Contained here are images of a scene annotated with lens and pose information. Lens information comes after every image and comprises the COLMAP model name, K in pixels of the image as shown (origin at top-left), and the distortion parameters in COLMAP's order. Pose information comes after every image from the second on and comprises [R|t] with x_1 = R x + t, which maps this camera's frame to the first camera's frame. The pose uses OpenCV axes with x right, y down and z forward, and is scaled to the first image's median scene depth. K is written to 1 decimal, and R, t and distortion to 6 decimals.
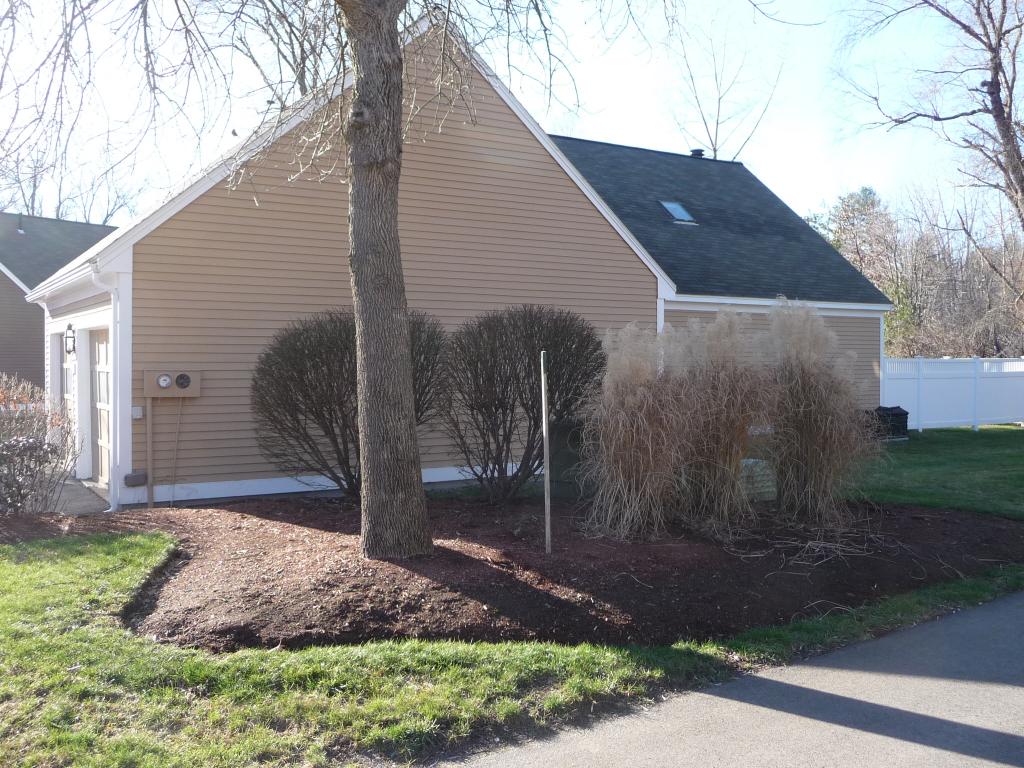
lens RADIAL K [[957.9, 0, 512.4], [0, 957.9, 374.0], [0, 0, 1]] dist [-0.052475, 0.062810]
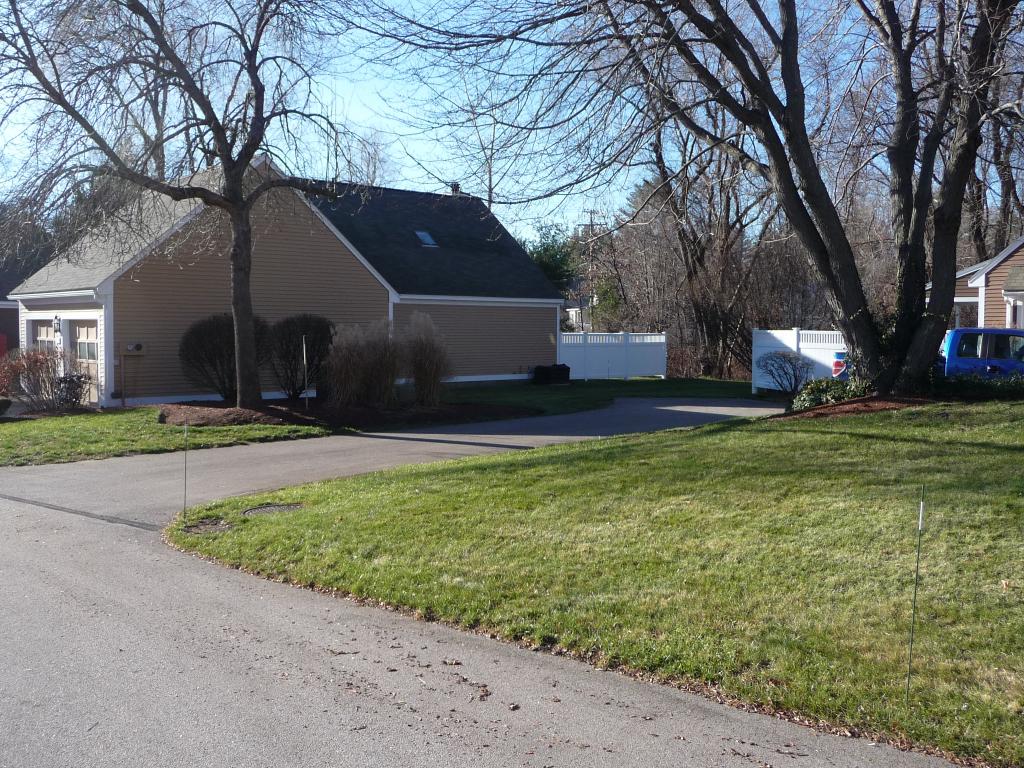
lens RADIAL K [[957.9, 0, 512.4], [0, 957.9, 374.0], [0, 0, 1]] dist [-0.052475, 0.062810]
pose [[0.985373, -0.005169, 0.170333, 0.100164], [-0.000415, 0.999464, 0.032734, -0.002357], [-0.170411, -0.032326, 0.984843, -1.180306]]
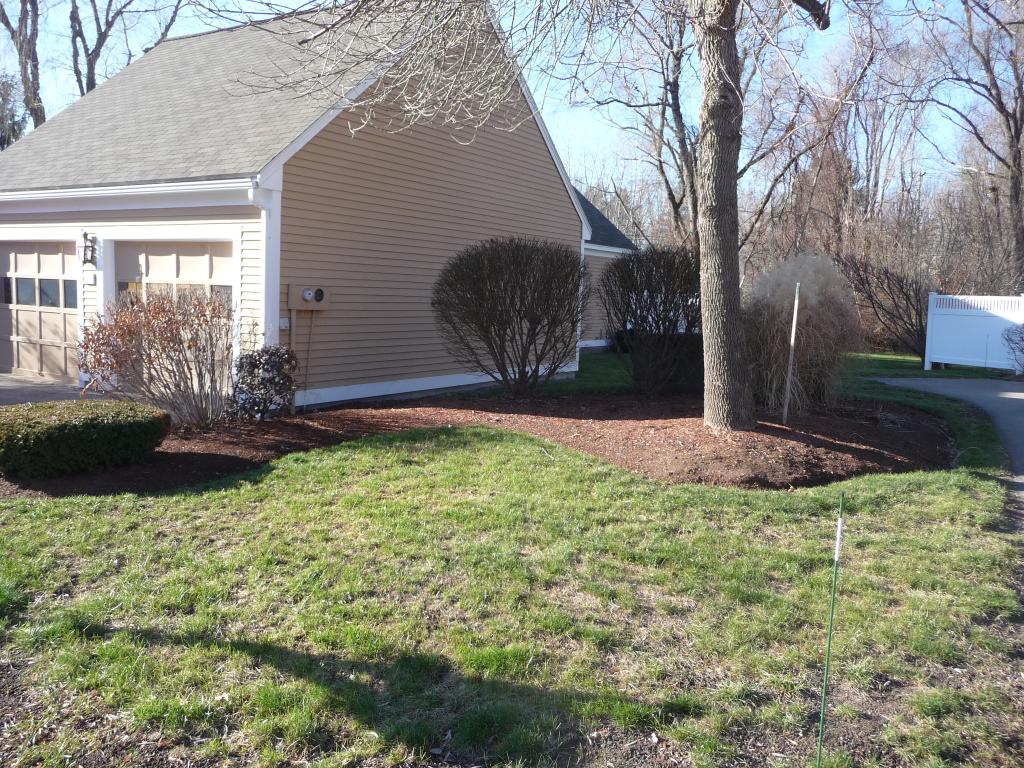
lens RADIAL K [[851.6, 0, 509.1], [0, 851.6, 370.4], [0, 0, 1]] dist [-0.058932, 0.073663]
pose [[0.903346, -0.009997, 0.428796, -0.576642], [-0.025482, 0.996711, 0.076921, 0.013125], [-0.428155, -0.080413, 0.900121, 0.030295]]
